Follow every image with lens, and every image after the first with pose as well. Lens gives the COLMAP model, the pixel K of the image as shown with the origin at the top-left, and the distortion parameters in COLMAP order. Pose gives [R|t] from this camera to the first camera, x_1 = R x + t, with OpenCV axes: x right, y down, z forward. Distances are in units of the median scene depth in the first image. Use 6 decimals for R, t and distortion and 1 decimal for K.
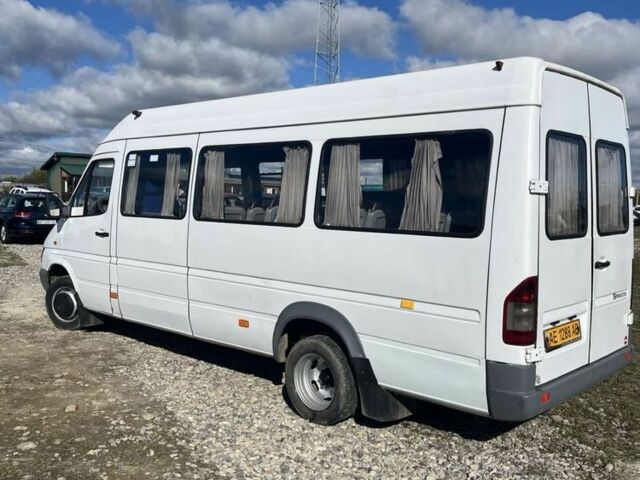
lens RADIAL K [[642.8, 0, 333.8], [0, 642.8, 233.1], [0, 0, 1]] dist [0.079520, -0.017929]
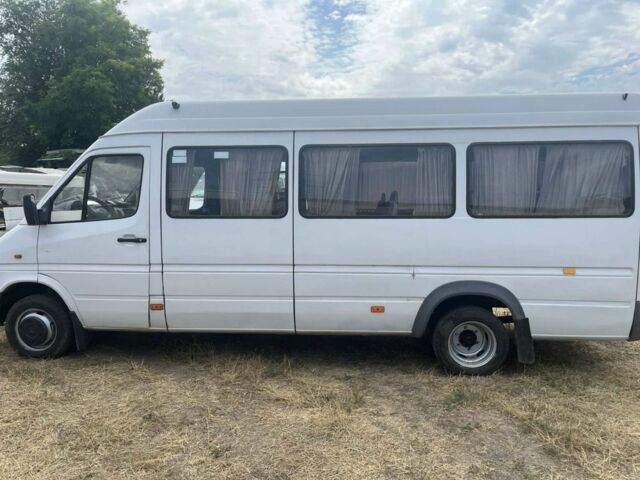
lens RADIAL K [[490.2, 0, 322.6], [0, 490.2, 237.6], [0, 0, 1]] dist [0.061275, -0.079871]
pose [[0.788653, -0.073614, 0.610416, -0.855387], [0.051719, 0.997231, 0.053443, -0.037070], [-0.612659, -0.010578, 0.790276, 0.478330]]
